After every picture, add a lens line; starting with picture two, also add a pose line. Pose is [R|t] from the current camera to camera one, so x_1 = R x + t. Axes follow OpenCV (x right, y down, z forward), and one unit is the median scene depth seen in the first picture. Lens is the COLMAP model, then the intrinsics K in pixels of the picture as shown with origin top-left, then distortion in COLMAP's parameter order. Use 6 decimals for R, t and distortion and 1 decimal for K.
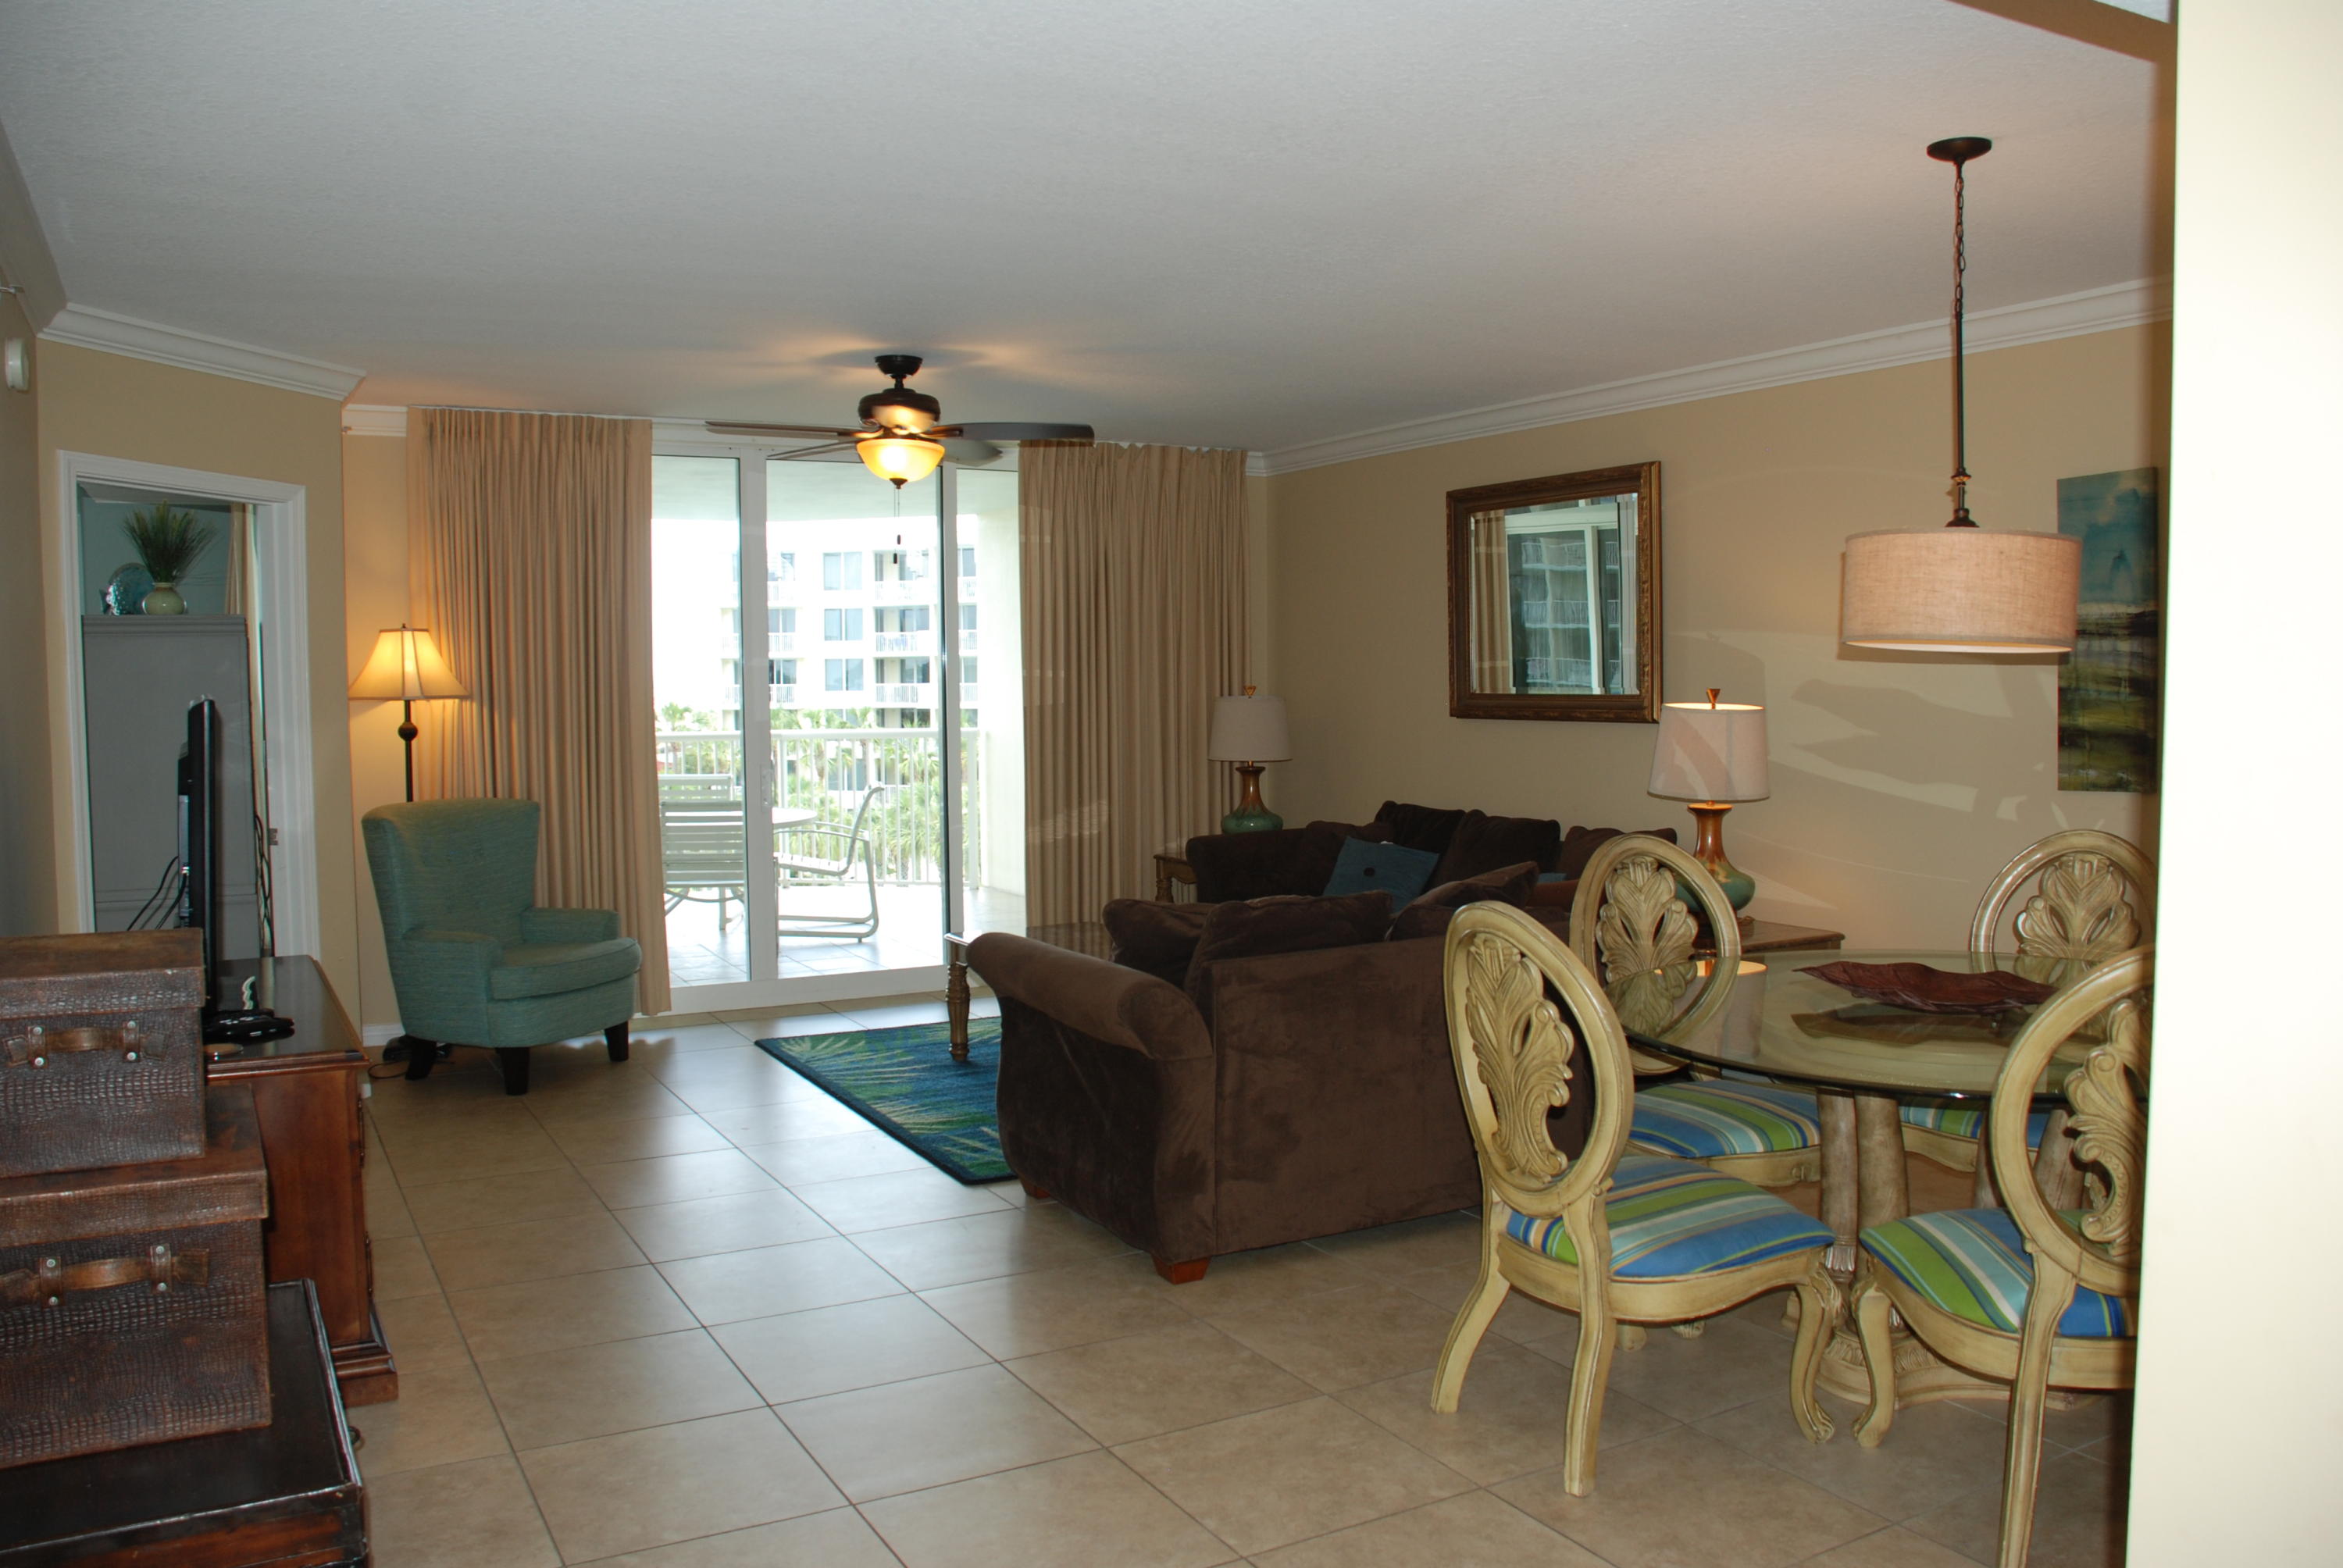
lens RADIAL K [[1845.6, 0, 1170.0], [0, 1845.6, 798.6], [0, 0, 1]] dist [-0.157770, 0.126192]
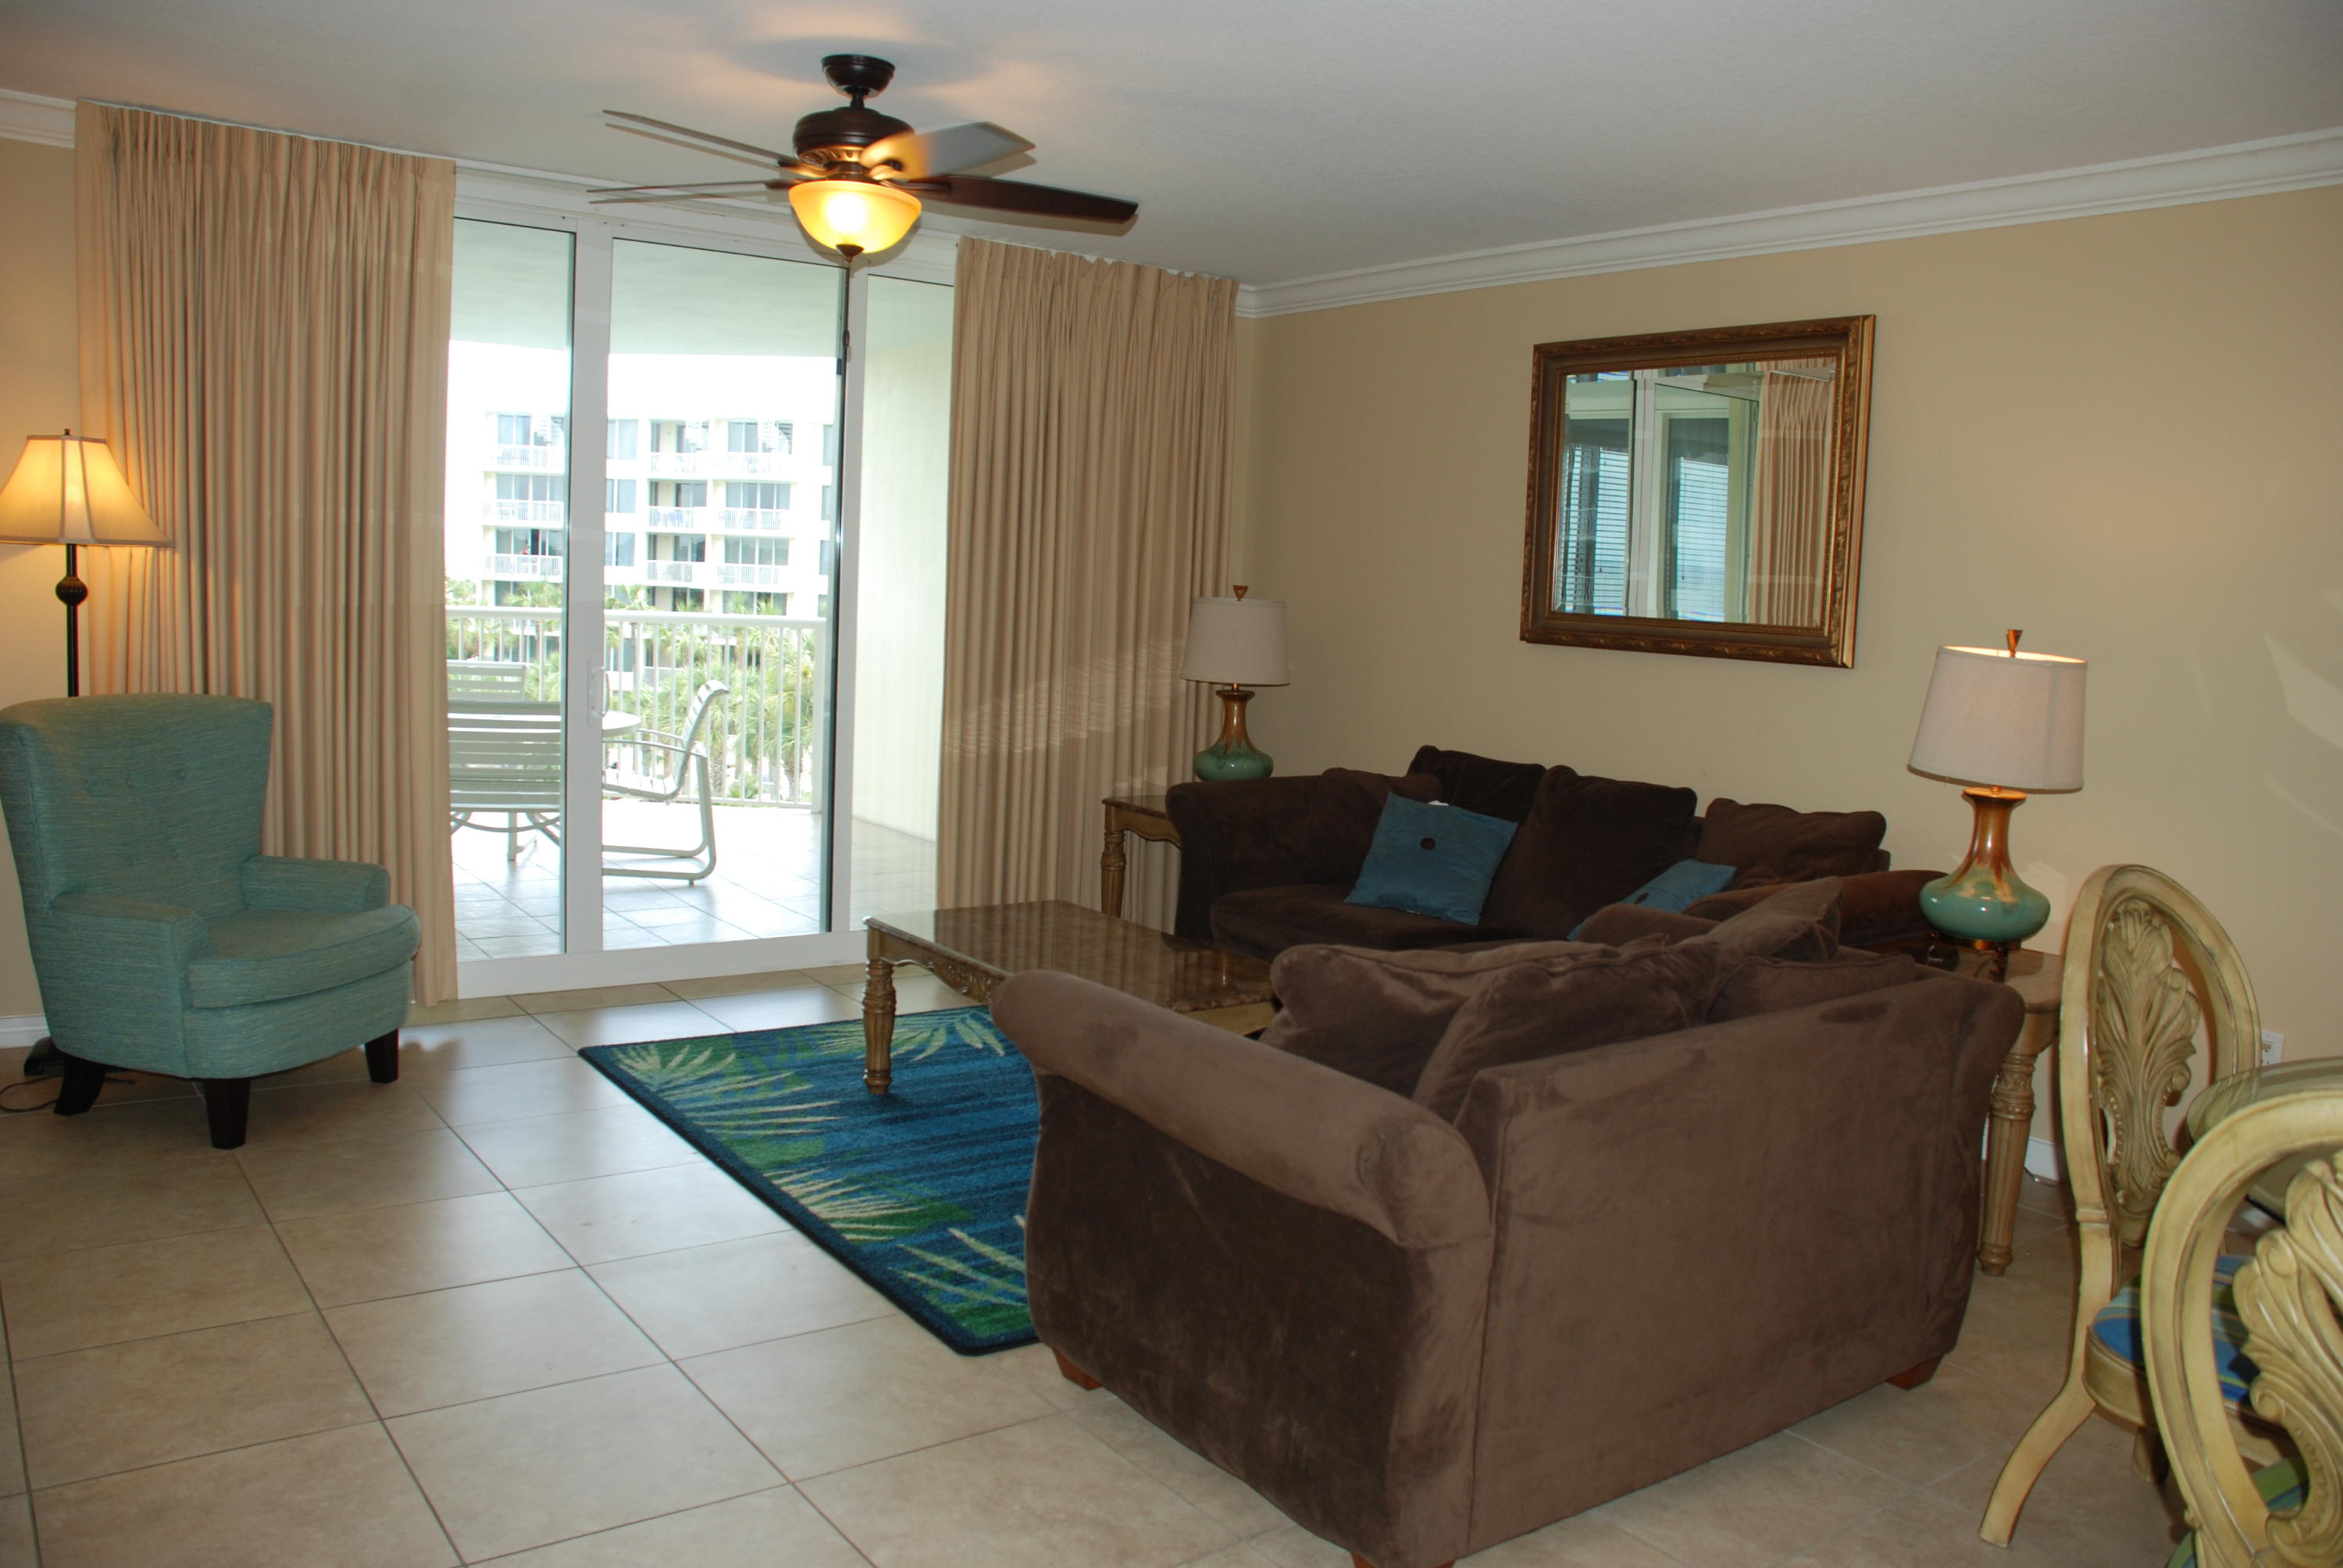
lens RADIAL K [[1845.6, 0, 1170.0], [0, 1845.6, 798.6], [0, 0, 1]] dist [-0.157770, 0.126192]
pose [[0.990788, 0.038959, 0.129696, -0.094059], [-0.046084, 0.997563, 0.052393, -0.012855], [-0.127339, -0.057887, 0.990169, 0.275160]]
